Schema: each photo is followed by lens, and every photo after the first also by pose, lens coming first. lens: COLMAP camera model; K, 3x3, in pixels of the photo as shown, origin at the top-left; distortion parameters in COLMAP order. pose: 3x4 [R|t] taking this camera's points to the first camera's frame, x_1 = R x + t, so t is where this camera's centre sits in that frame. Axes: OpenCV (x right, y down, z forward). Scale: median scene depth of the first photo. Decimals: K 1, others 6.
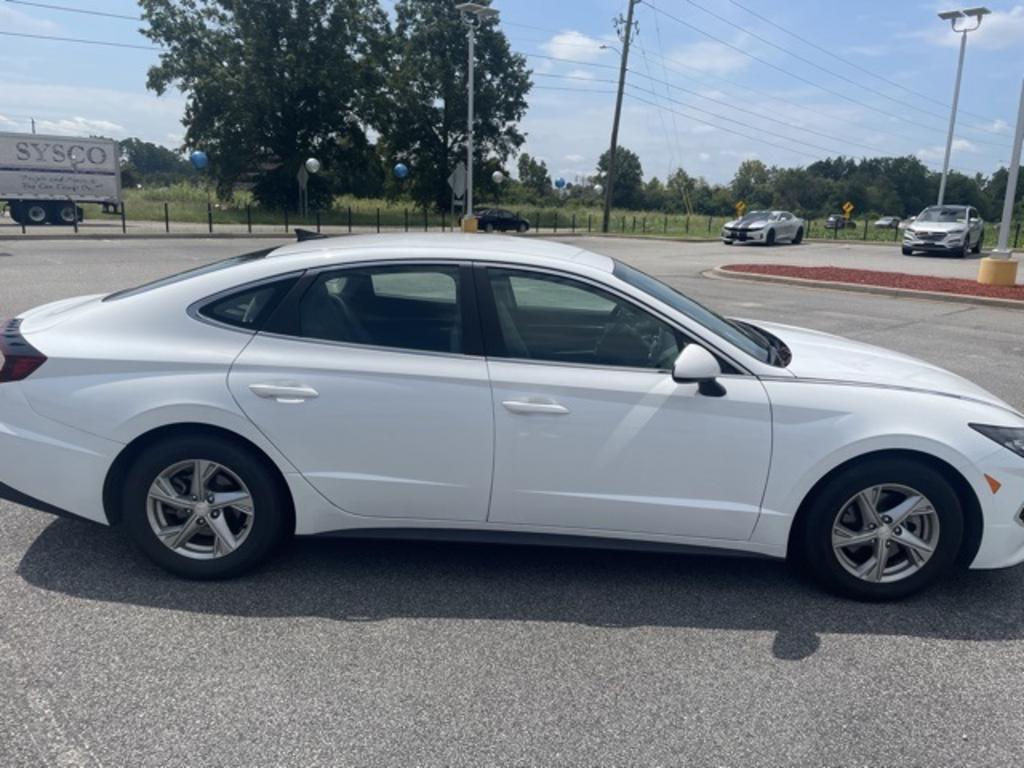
lens RADIAL K [[782.0, 0, 514.4], [0, 782.0, 379.3], [0, 0, 1]] dist [0.060663, -0.091160]
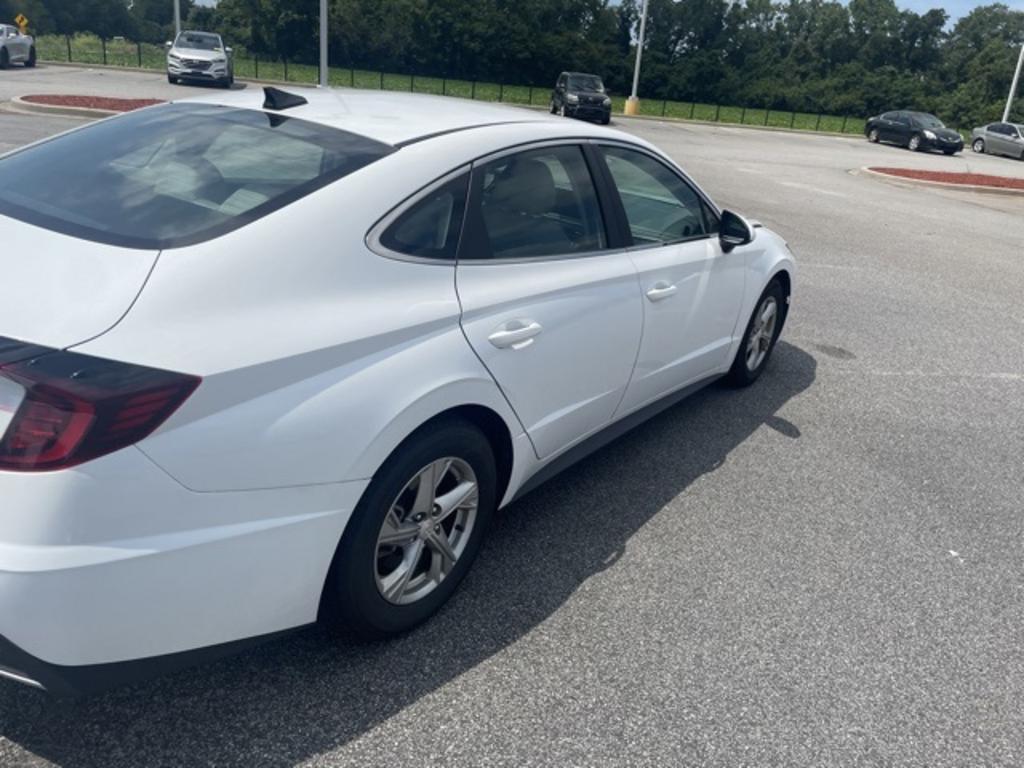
lens RADIAL K [[782.0, 0, 503.2], [0, 782.0, 386.1], [0, 0, 1]] dist [0.060663, -0.091160]
pose [[0.563386, -0.279663, 0.777422, -0.854666], [0.103478, 0.957443, 0.269434, -0.133040], [-0.819688, -0.071349, 0.568349, 0.561191]]
